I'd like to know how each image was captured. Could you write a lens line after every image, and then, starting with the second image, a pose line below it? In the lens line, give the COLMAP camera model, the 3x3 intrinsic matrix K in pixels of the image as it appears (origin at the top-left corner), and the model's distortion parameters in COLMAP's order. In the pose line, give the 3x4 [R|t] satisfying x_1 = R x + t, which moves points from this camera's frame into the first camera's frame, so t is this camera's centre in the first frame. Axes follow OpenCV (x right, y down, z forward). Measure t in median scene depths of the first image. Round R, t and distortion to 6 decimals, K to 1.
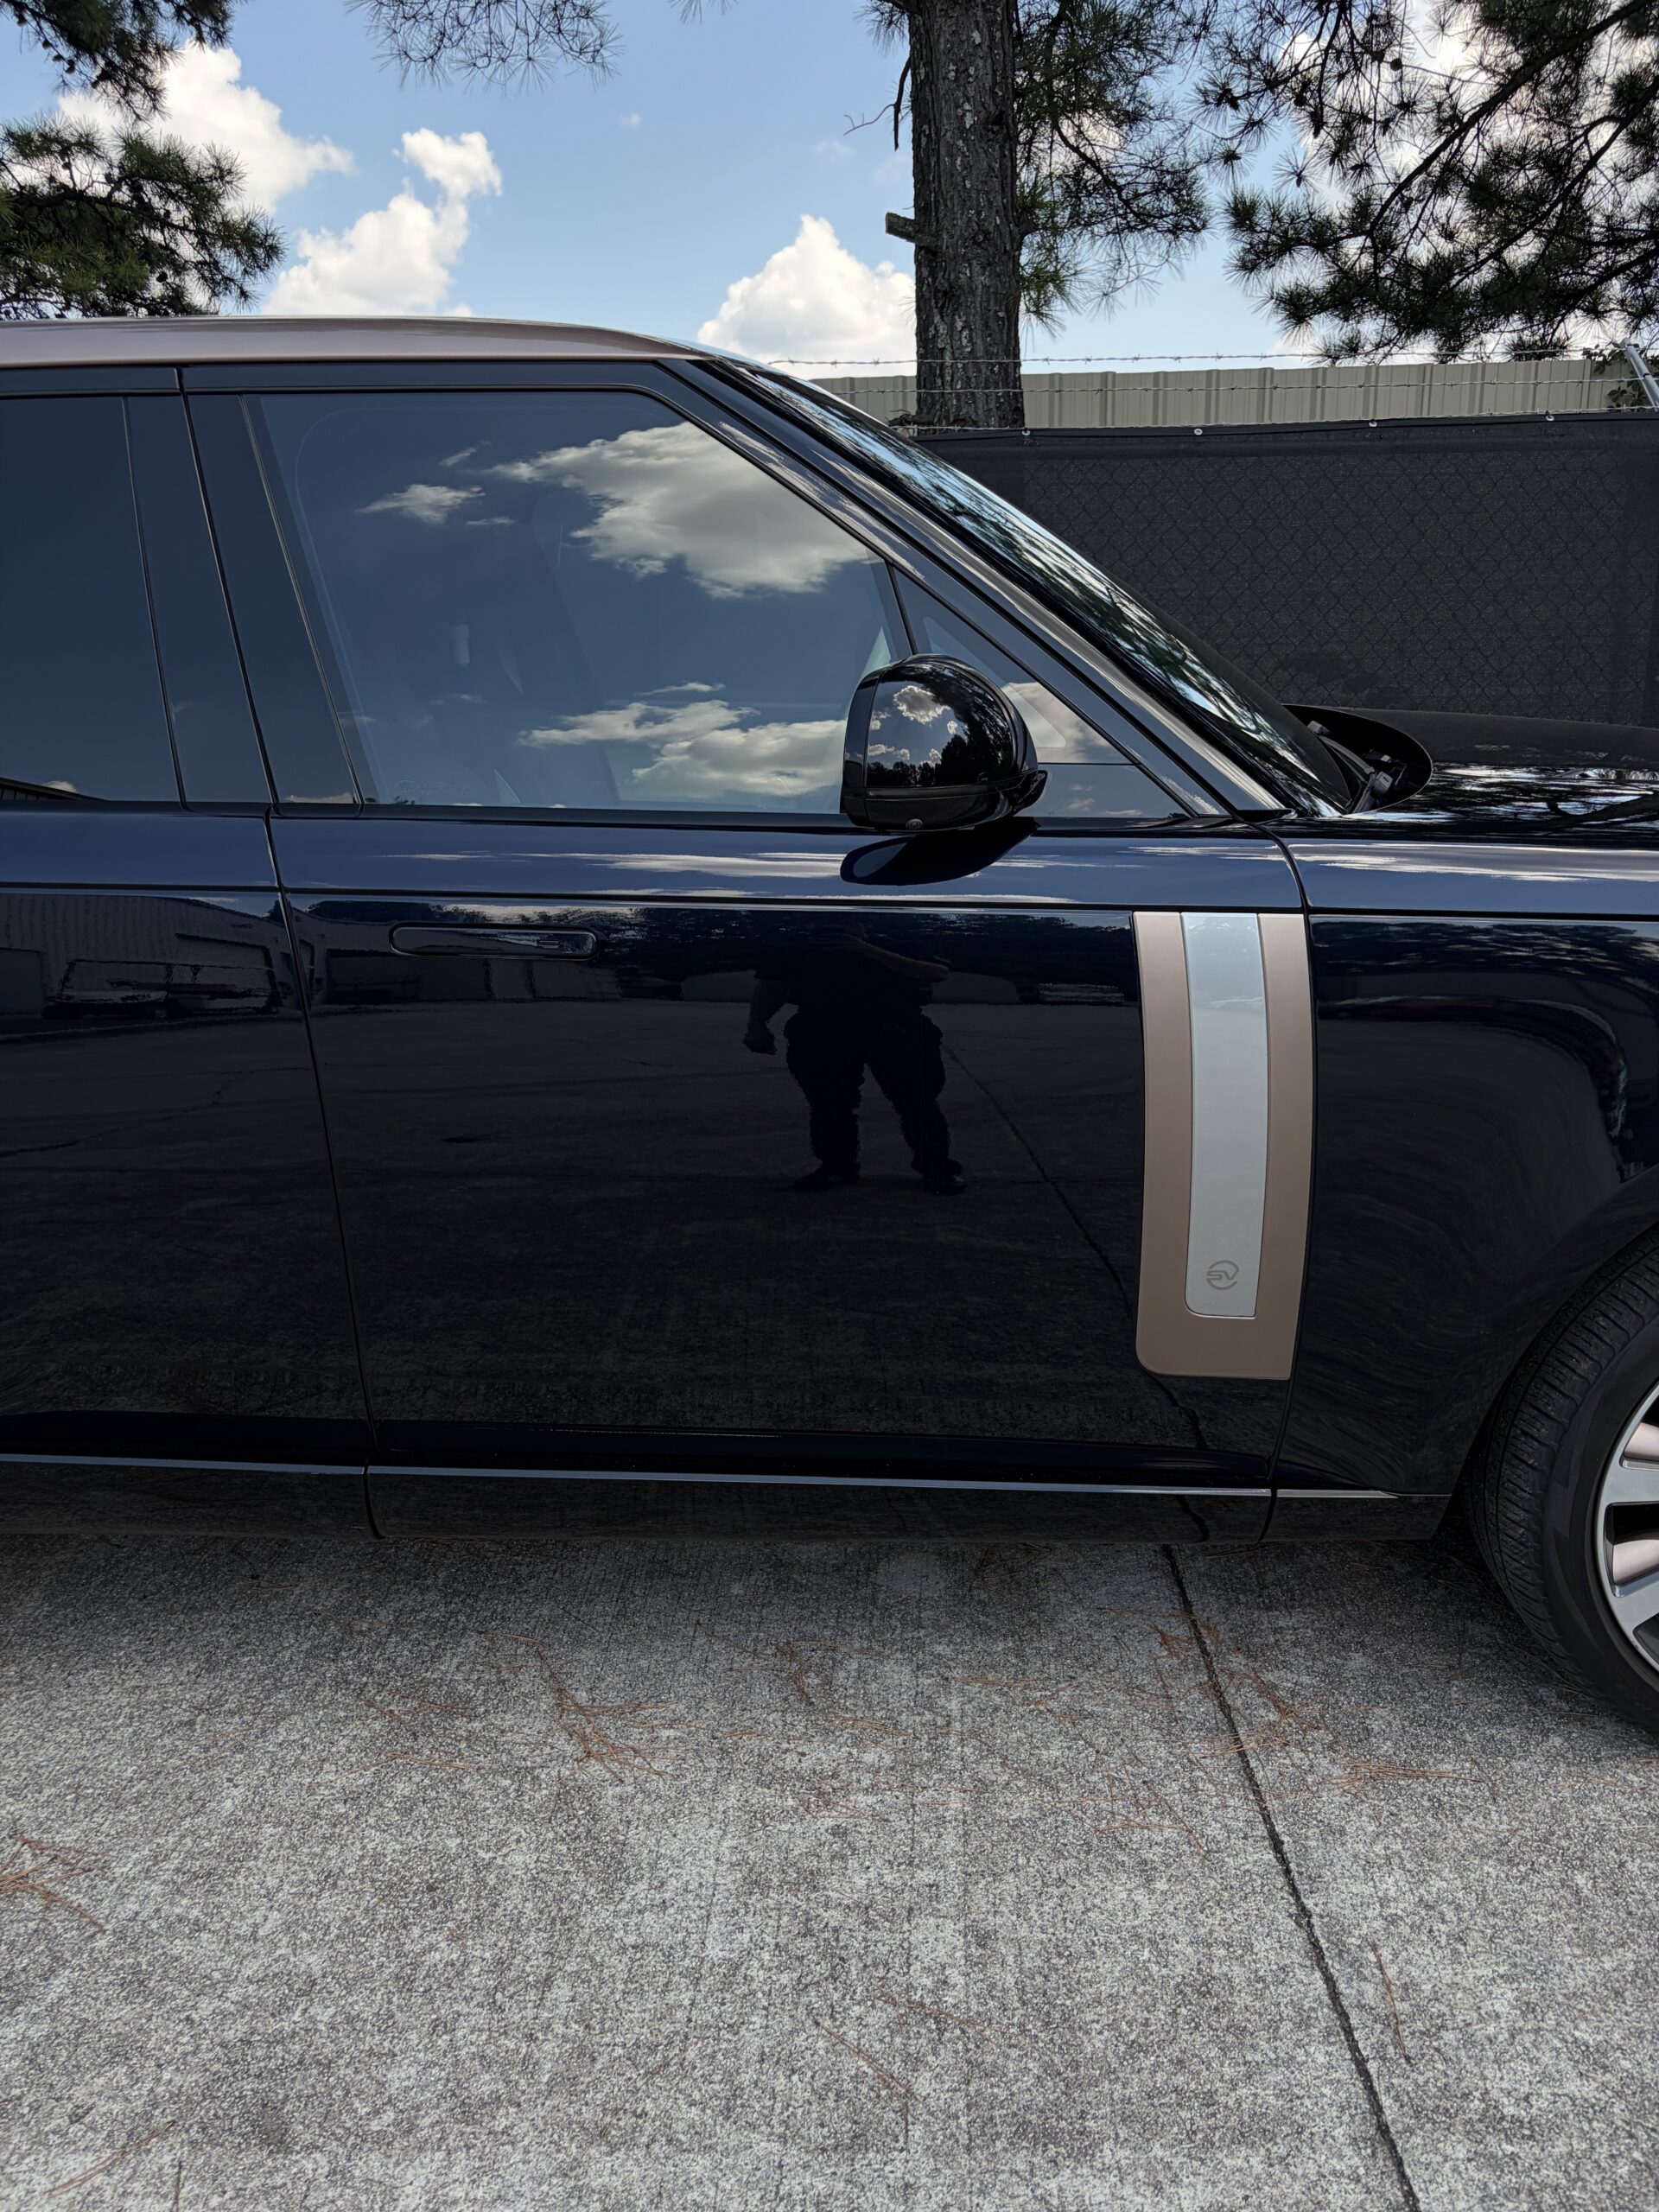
lens RADIAL K [[1671.9, 0, 829.5], [0, 1671.9, 1106.0], [0, 0, 1]] dist [0.068927, -0.064517]
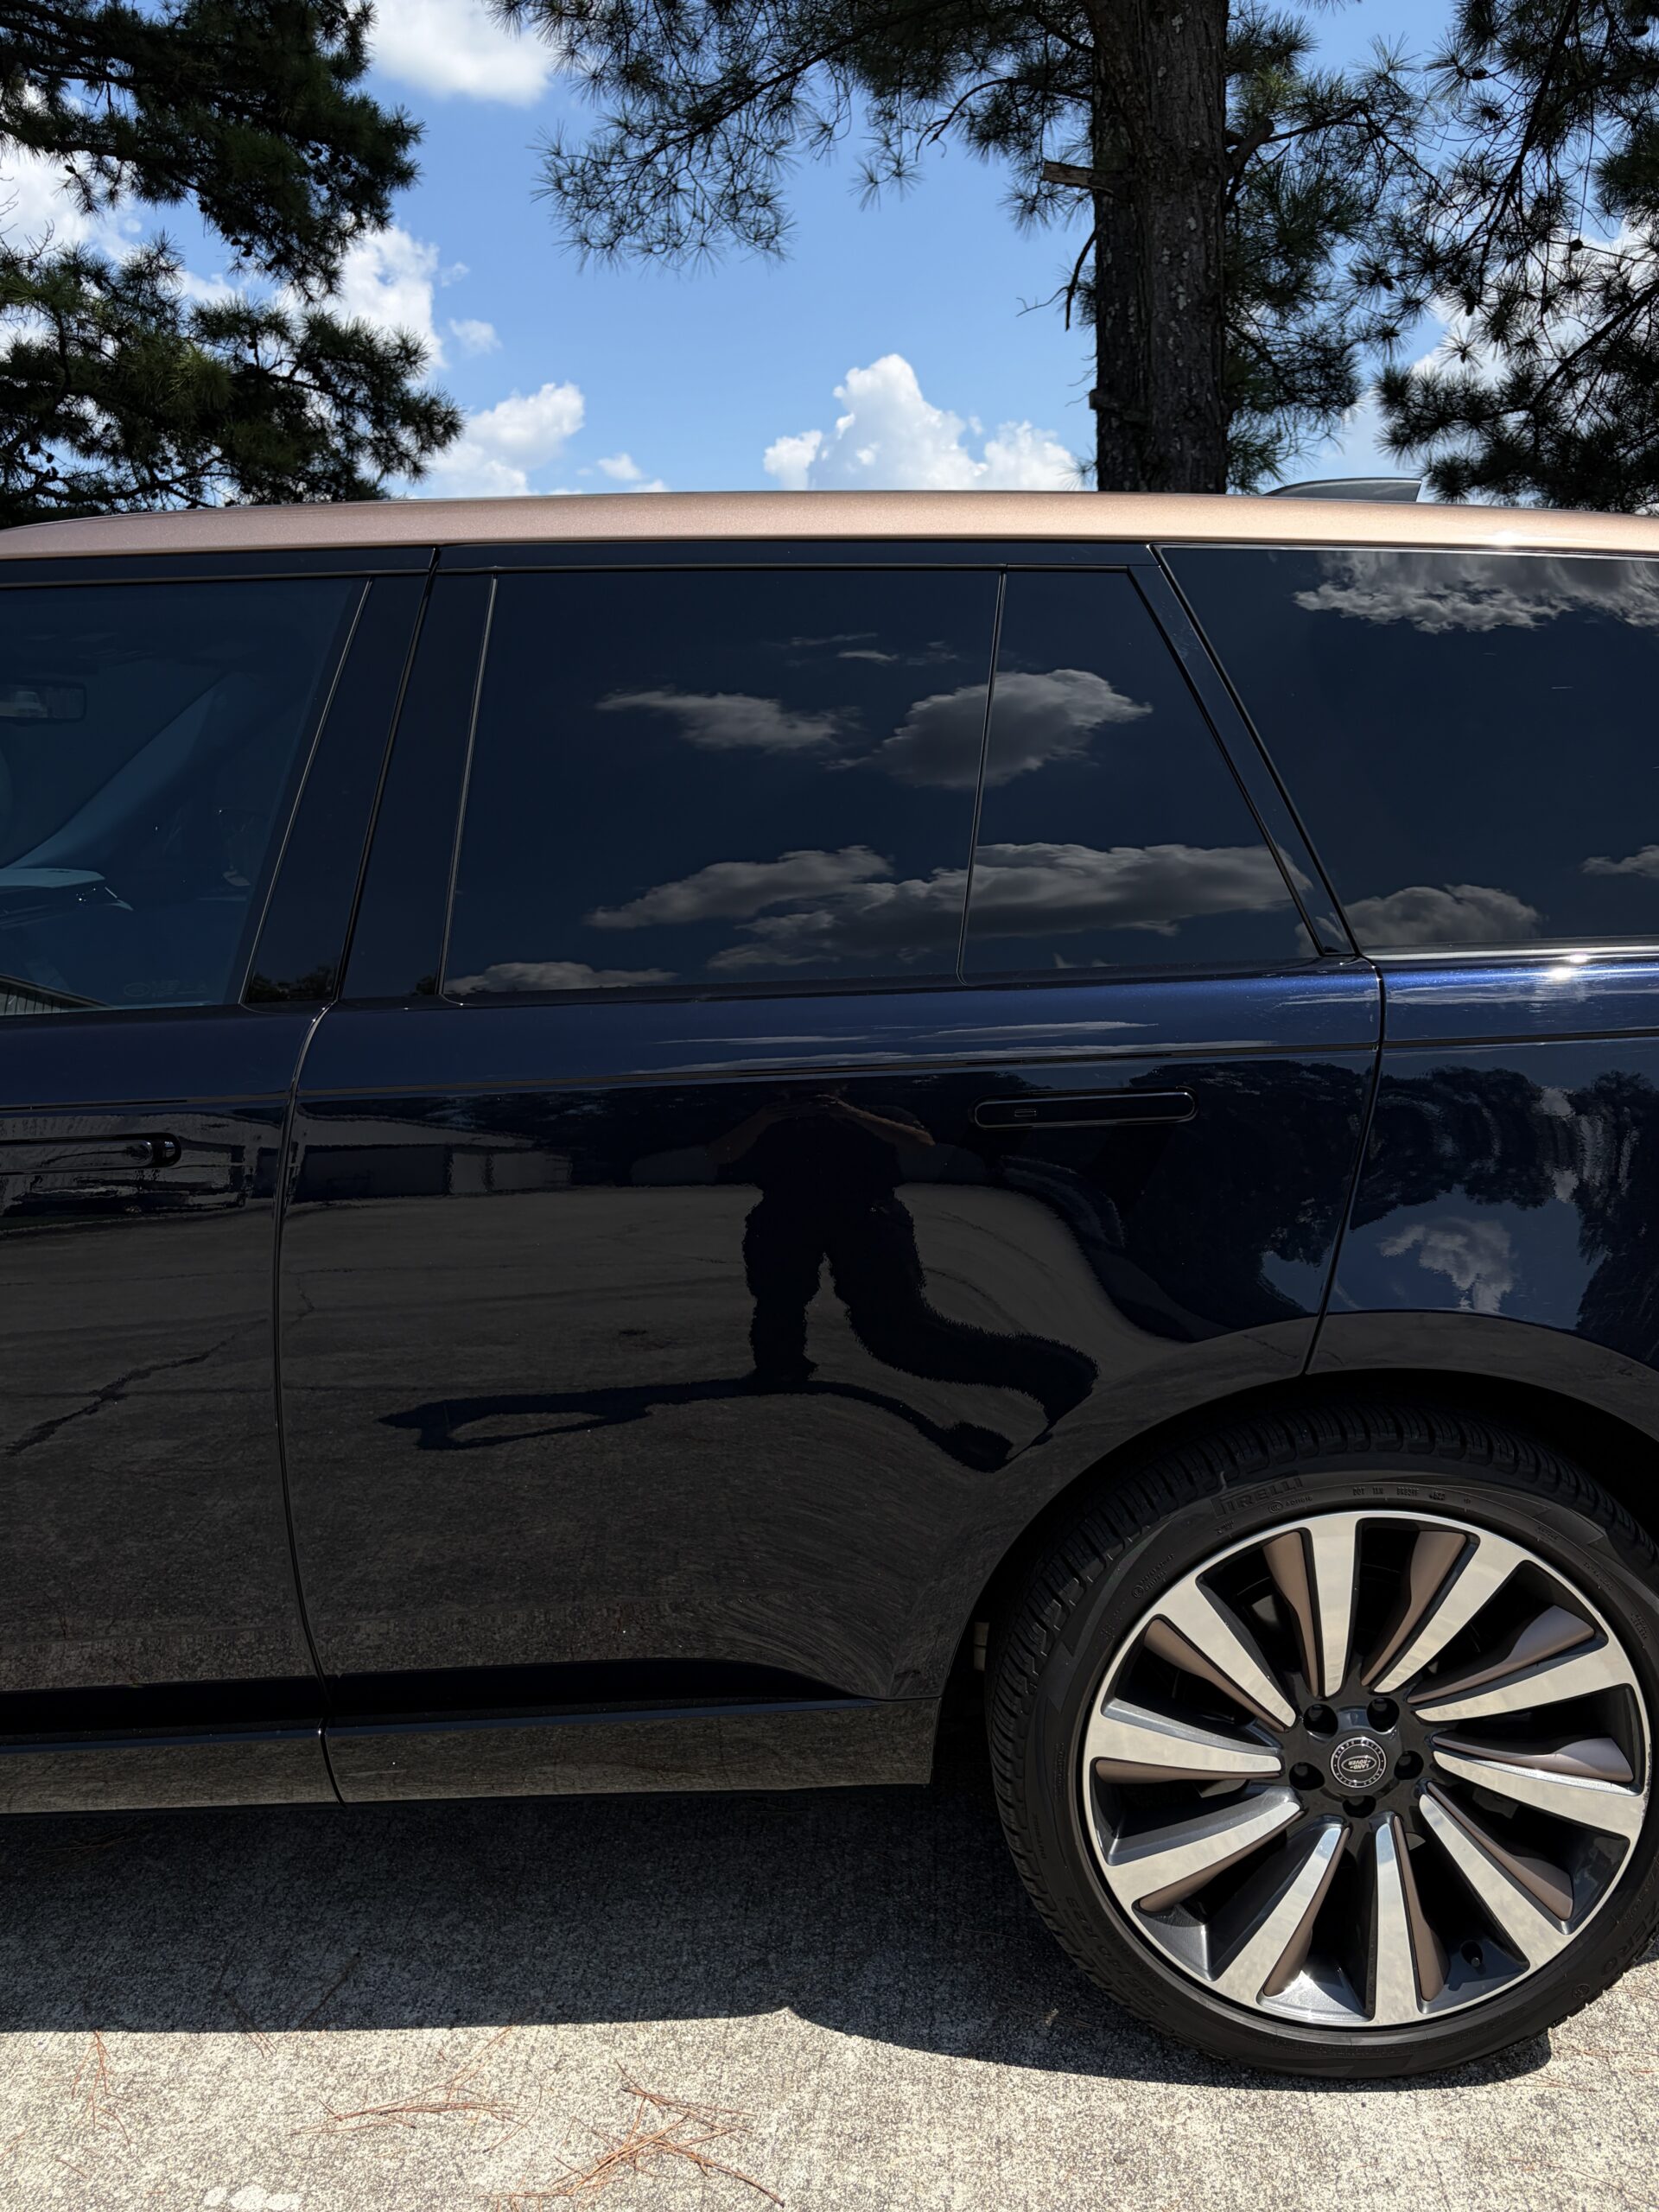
lens RADIAL K [[1774.3, 0, 829.3], [0, 1774.3, 1115.4], [0, 0, 1]] dist [0.042411, -0.014731]
pose [[0.999956, 0.002839, -0.008943, -0.095862], [-0.003705, 0.995139, -0.098412, 0.000800], [0.008621, 0.098441, 0.995106, -0.002458]]
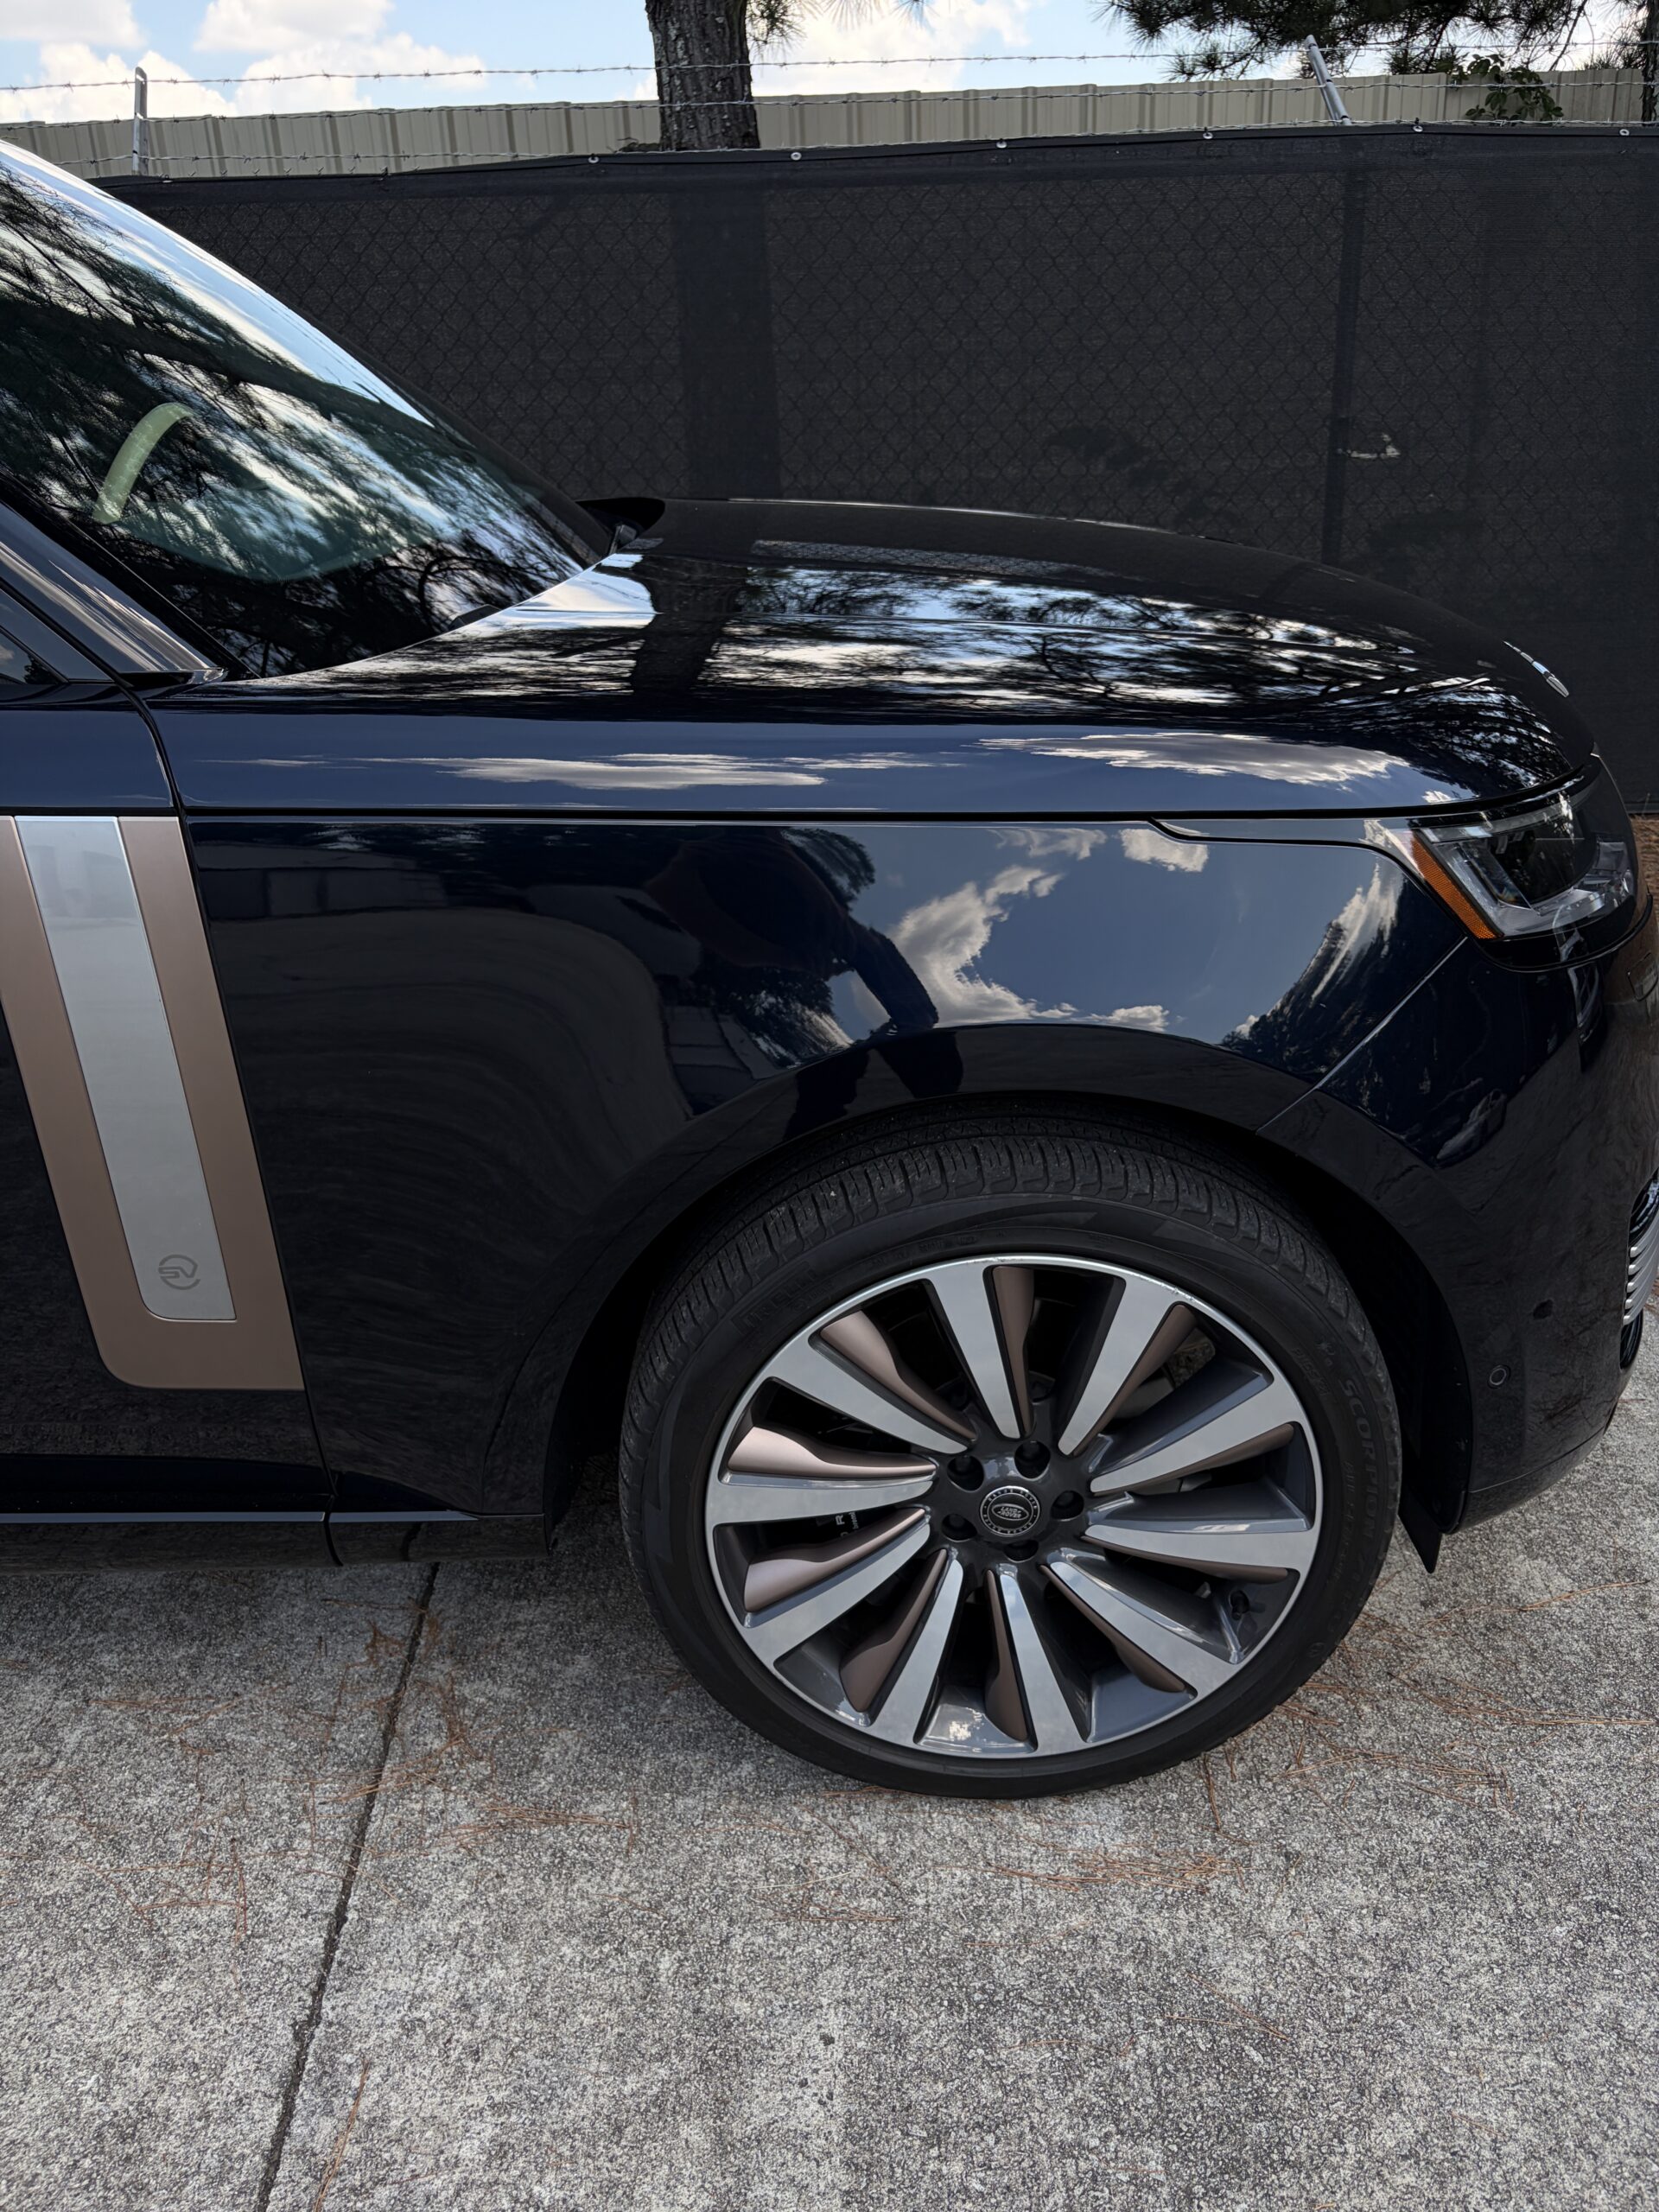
lens RADIAL K [[1701.4, 0, 858.4], [0, 1701.4, 1063.1], [0, 0, 1]] dist [-0.001315, -0.005059]
pose [[0.999792, -0.017930, 0.009767, 0.130886], [0.016775, 0.994051, 0.107615, -0.018585], [-0.011639, -0.107429, 0.994145, 0.051595]]
